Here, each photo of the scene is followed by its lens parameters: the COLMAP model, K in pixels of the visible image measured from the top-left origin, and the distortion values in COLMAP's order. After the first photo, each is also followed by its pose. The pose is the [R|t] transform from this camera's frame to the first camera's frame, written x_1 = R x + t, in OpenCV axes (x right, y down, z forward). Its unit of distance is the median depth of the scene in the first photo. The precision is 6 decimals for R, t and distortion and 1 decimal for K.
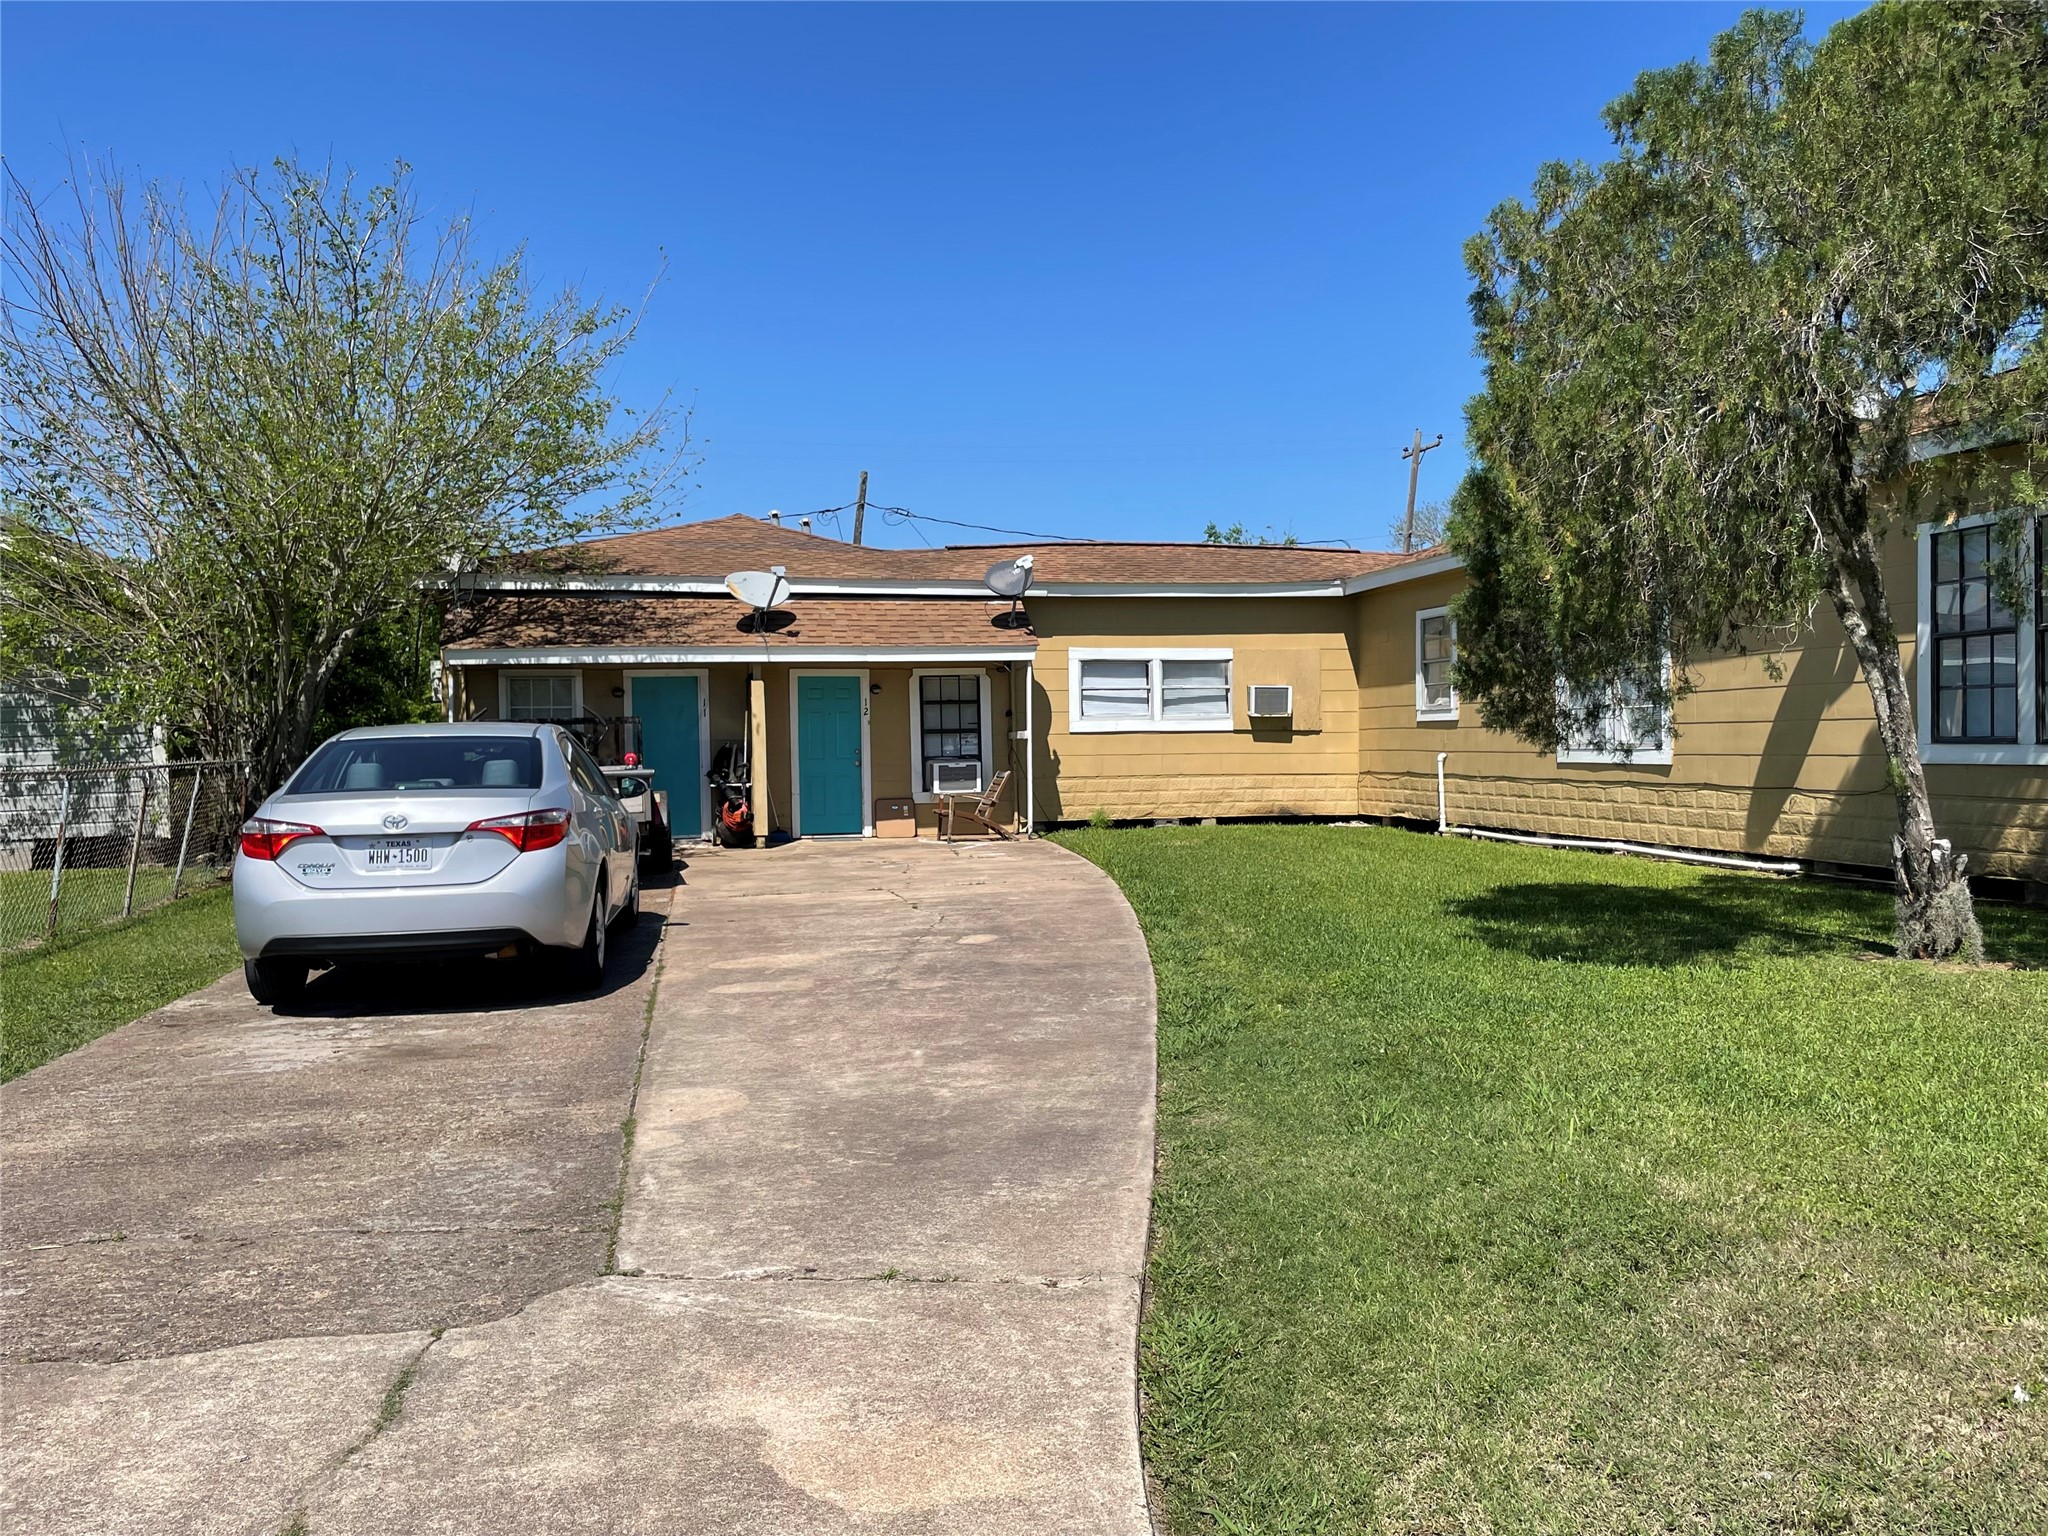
lens RADIAL K [[1631.0, 0, 1050.9], [0, 1631.0, 759.2], [0, 0, 1]] dist [0.097911, -0.142341]
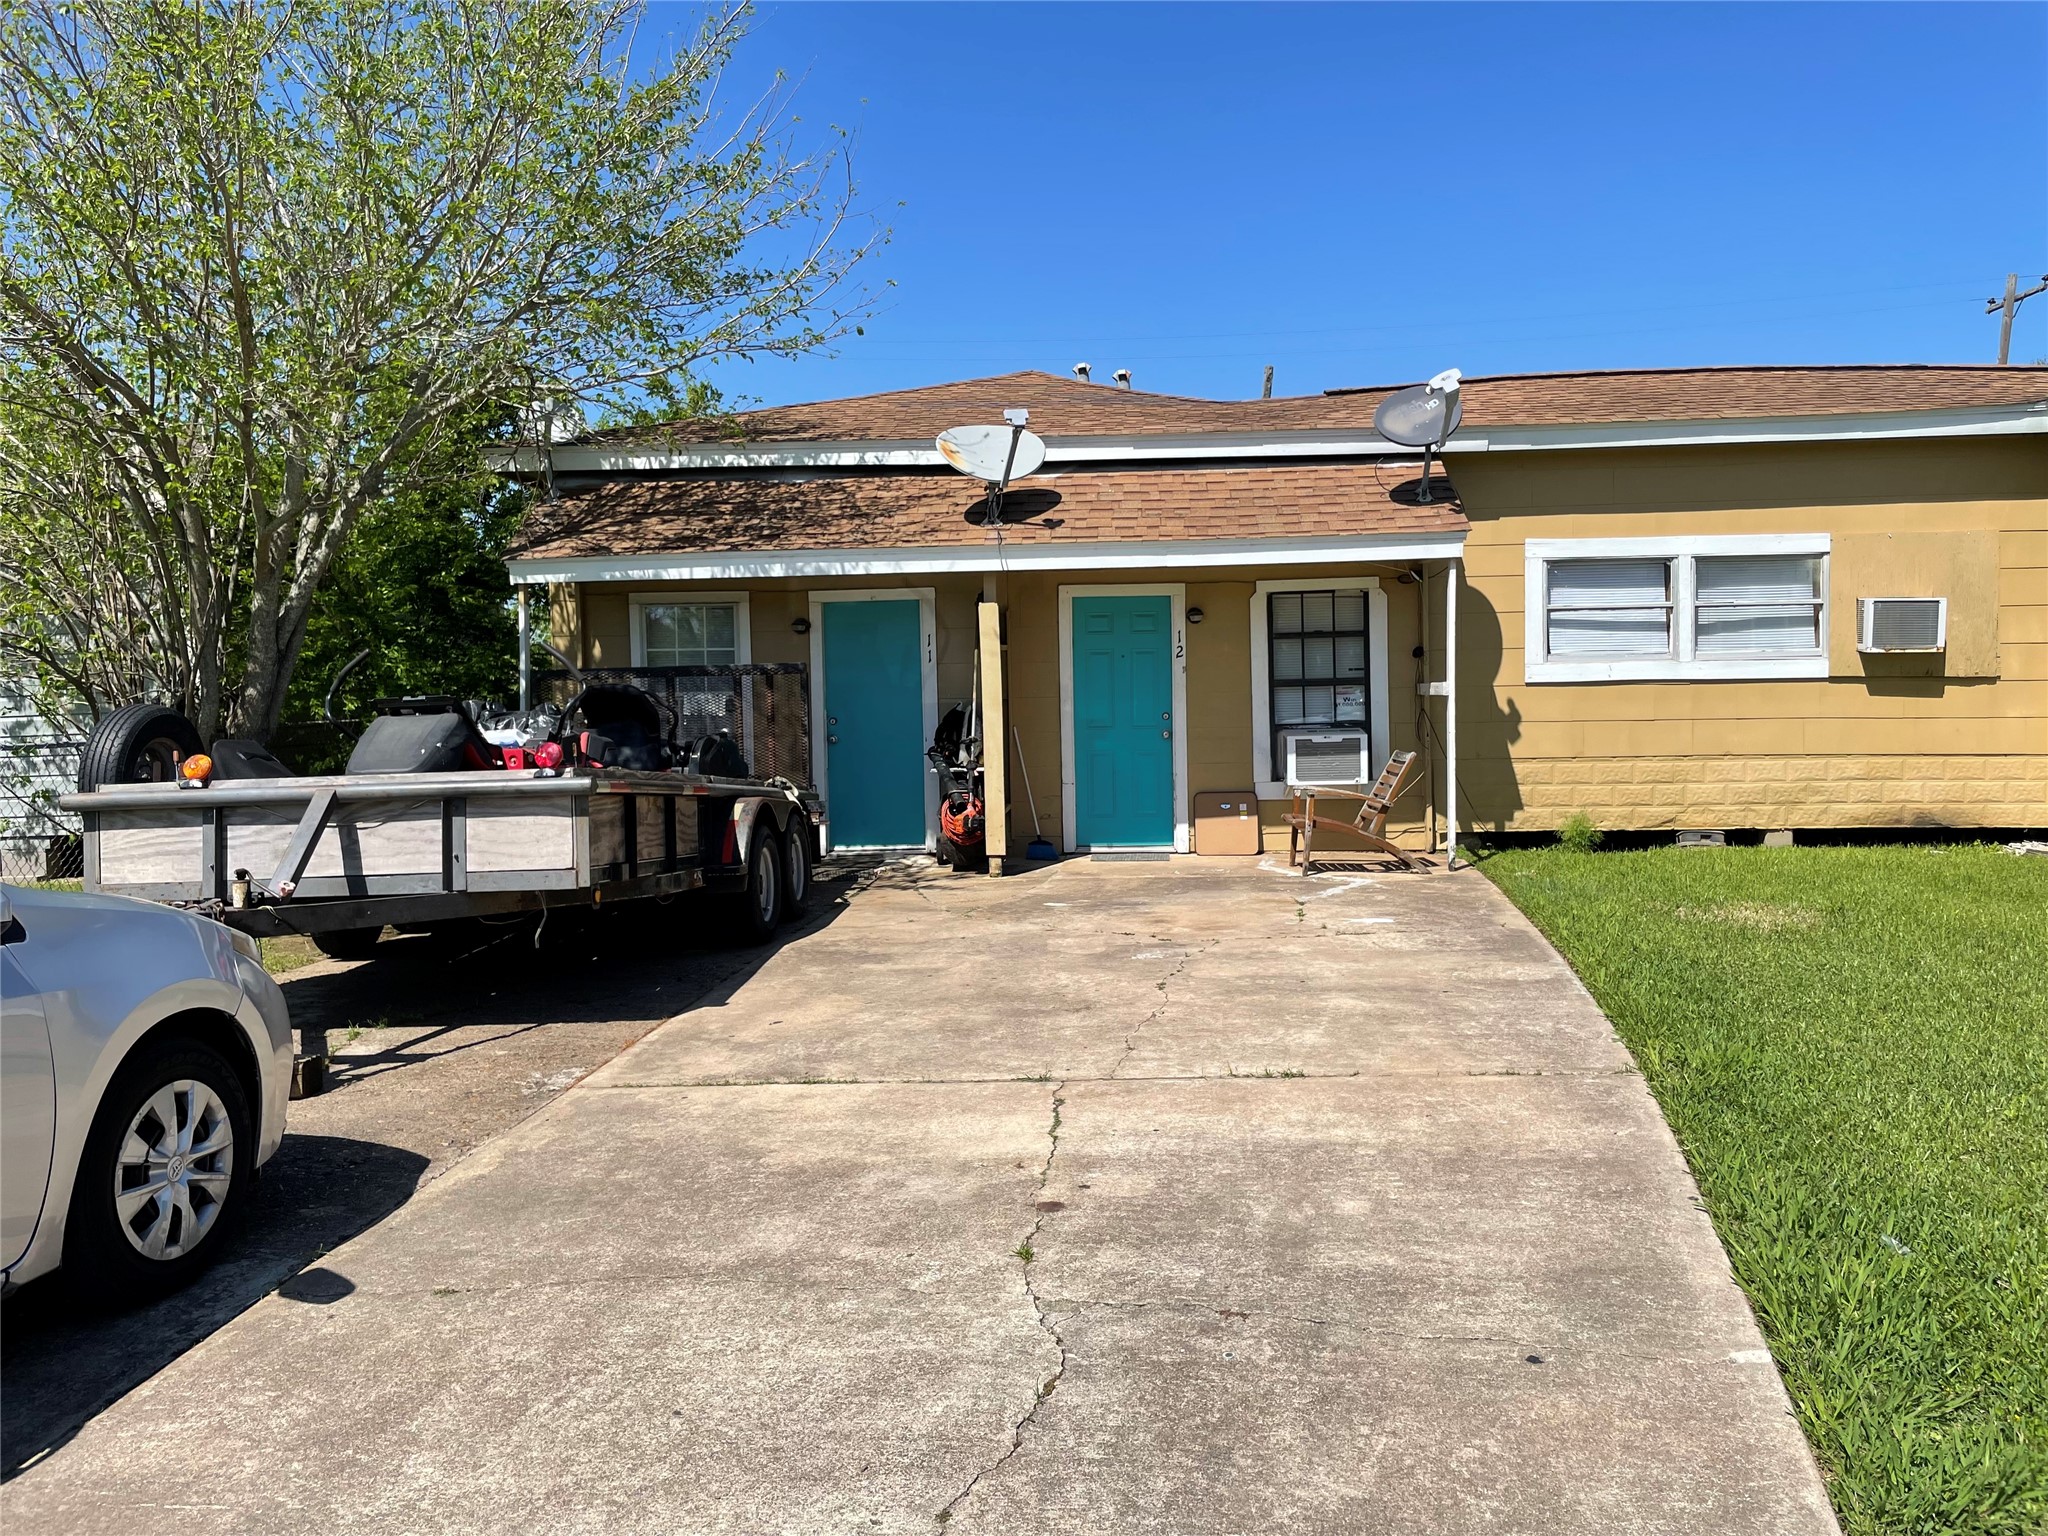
lens RADIAL K [[1557.5, 0, 1047.4], [0, 1557.5, 747.9], [0, 0, 1]] dist [0.074651, -0.094249]
pose [[0.960678, 0.008396, -0.277539, 0.003884], [0.000094, 0.999533, 0.030563, -0.013028], [0.277666, -0.029387, 0.960228, 0.512852]]
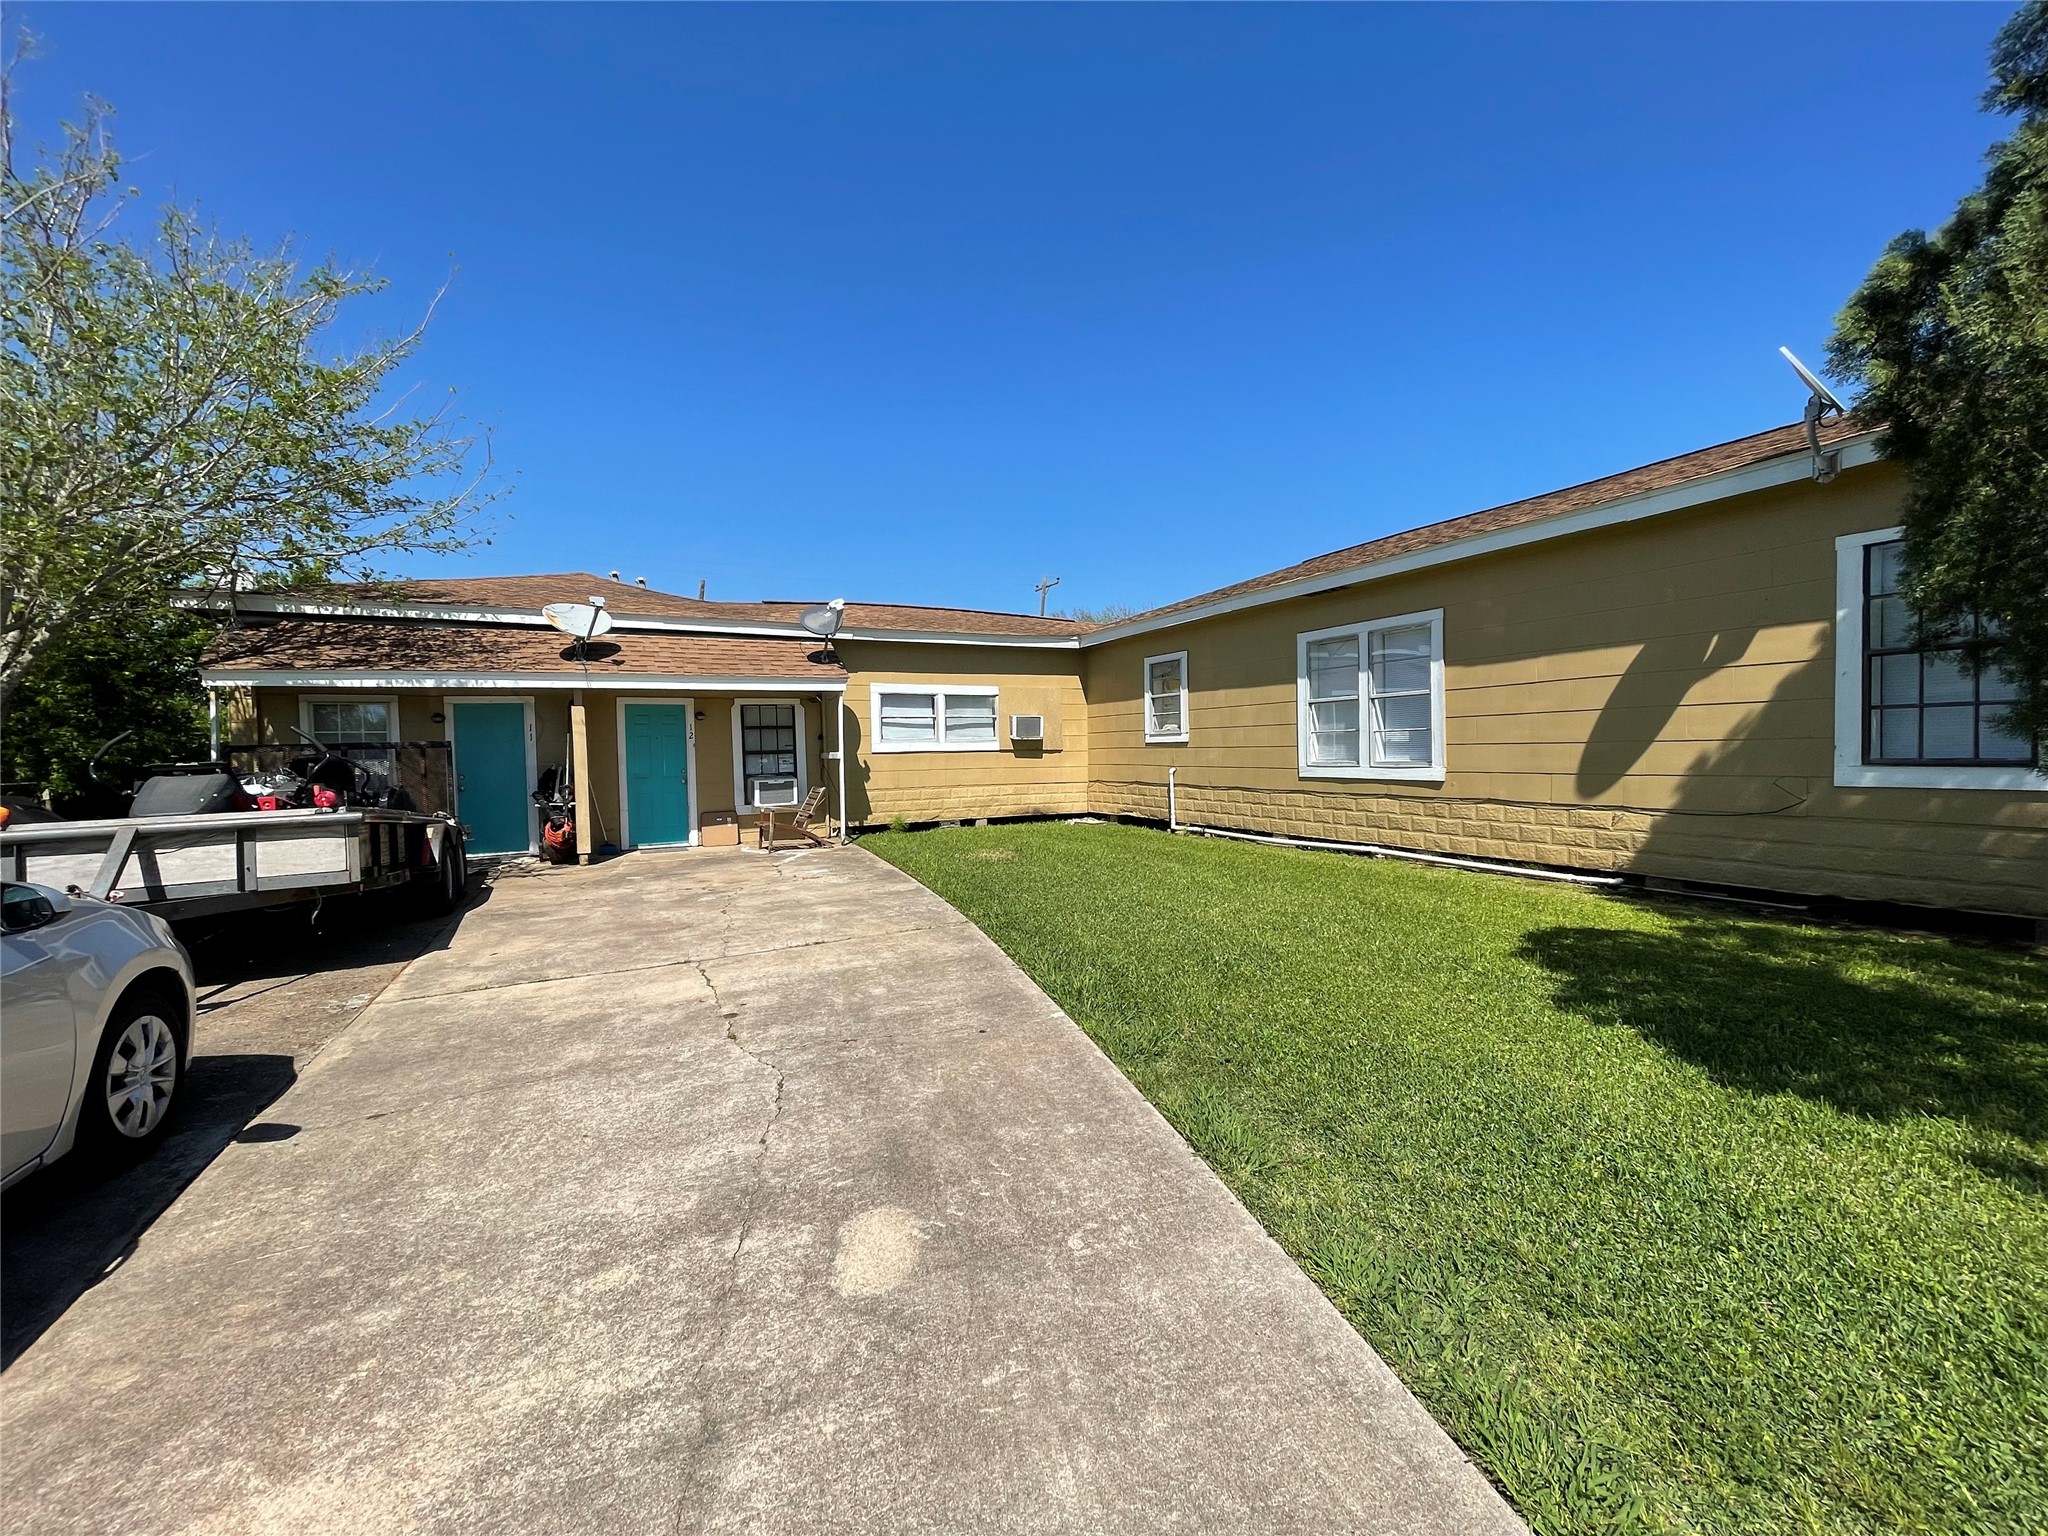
lens RADIAL K [[821.5, 0, 1029.1], [0, 821.5, 764.7], [0, 0, 1]] dist [-0.006431, 0.000979]
pose [[0.968099, -0.009873, 0.250372, -0.035564], [0.008921, 0.999948, 0.004939, -0.011932], [-0.250408, -0.002548, 0.968137, 0.477882]]
